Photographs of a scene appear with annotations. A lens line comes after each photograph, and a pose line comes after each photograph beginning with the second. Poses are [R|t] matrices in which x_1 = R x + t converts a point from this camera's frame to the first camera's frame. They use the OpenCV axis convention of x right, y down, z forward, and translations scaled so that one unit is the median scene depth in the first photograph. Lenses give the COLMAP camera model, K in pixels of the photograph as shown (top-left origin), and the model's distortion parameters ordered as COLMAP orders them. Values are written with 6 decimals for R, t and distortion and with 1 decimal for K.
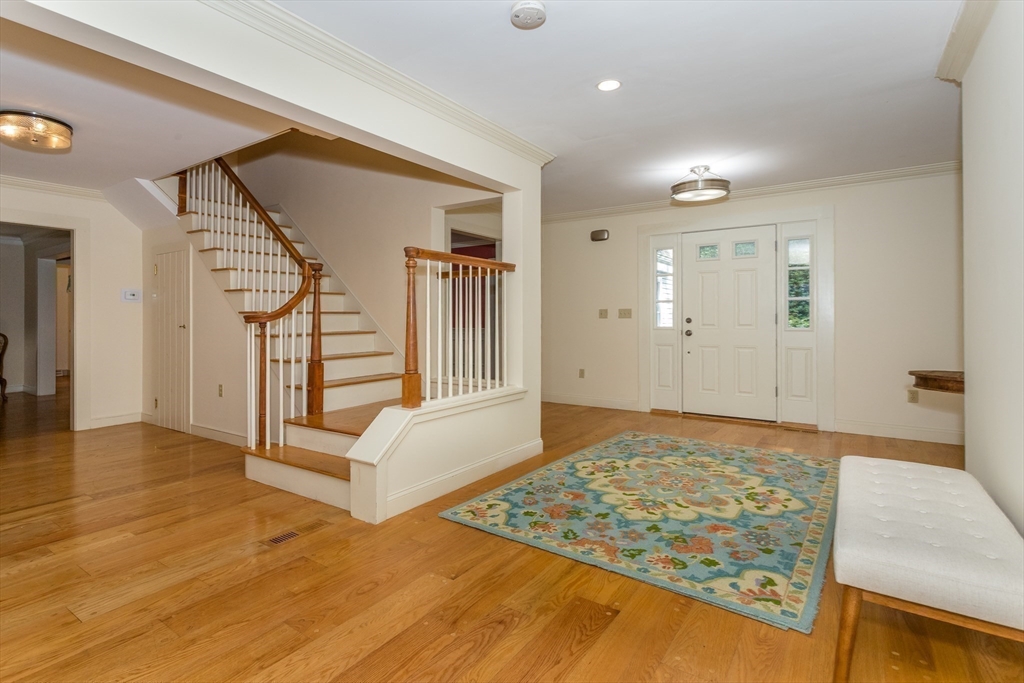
lens RADIAL K [[521.0, 0, 511.7], [0, 521.0, 312.8], [0, 0, 1]] dist [0.000991, 0.000303]
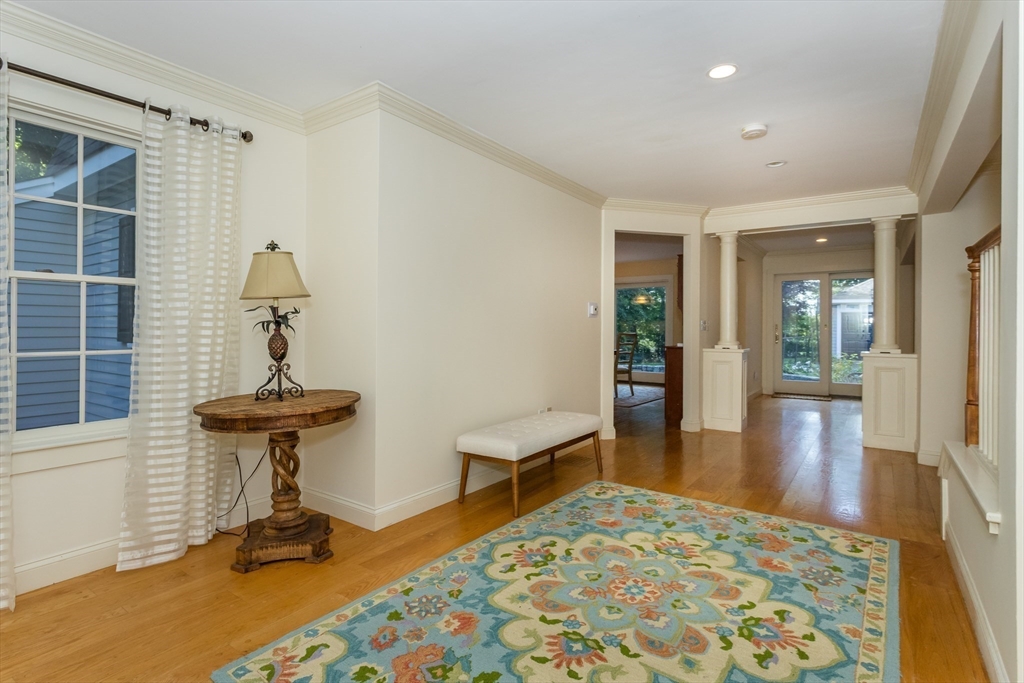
lens RADIAL K [[521.0, 0, 510.3], [0, 521.0, 335.0], [0, 0, 1]] dist [0.000991, 0.000303]
pose [[-0.999609, -0.000375, 0.027949, 0.539746], [-0.000347, 0.999999, 0.001021, 0.009159], [-0.027949, 0.001011, -0.999609, 1.970623]]
